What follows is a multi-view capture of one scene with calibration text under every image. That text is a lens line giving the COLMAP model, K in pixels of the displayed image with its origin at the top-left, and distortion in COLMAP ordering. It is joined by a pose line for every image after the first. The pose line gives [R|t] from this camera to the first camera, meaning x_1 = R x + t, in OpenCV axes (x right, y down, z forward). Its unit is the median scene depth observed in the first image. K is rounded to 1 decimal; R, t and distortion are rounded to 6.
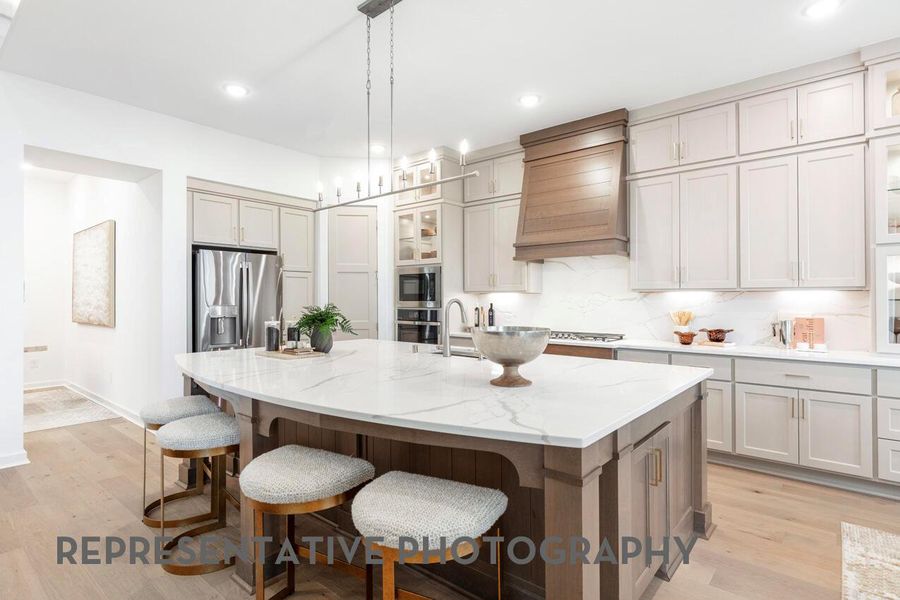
lens RADIAL K [[466.9, 0, 463.4], [0, 466.9, 297.6], [0, 0, 1]] dist [0.002161, 0.000116]
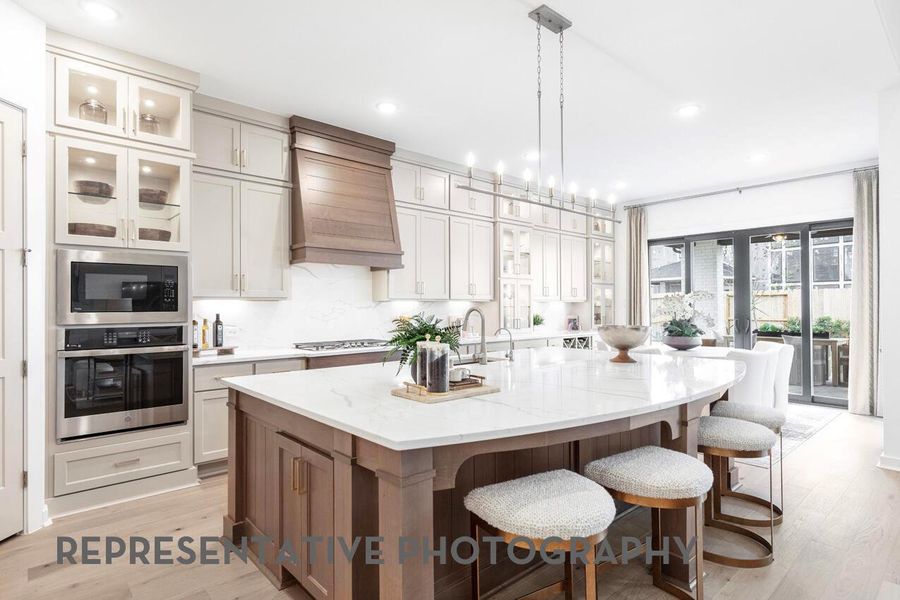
lens RADIAL K [[466.9, 0, 463.3], [0, 466.9, 298.3], [0, 0, 1]] dist [0.002161, 0.000116]
pose [[0.147497, 0.014936, 0.988950, -0.645948], [-0.000875, 0.999888, -0.014970, -0.001278], [-0.989062, 0.001342, 0.147494, 0.552071]]
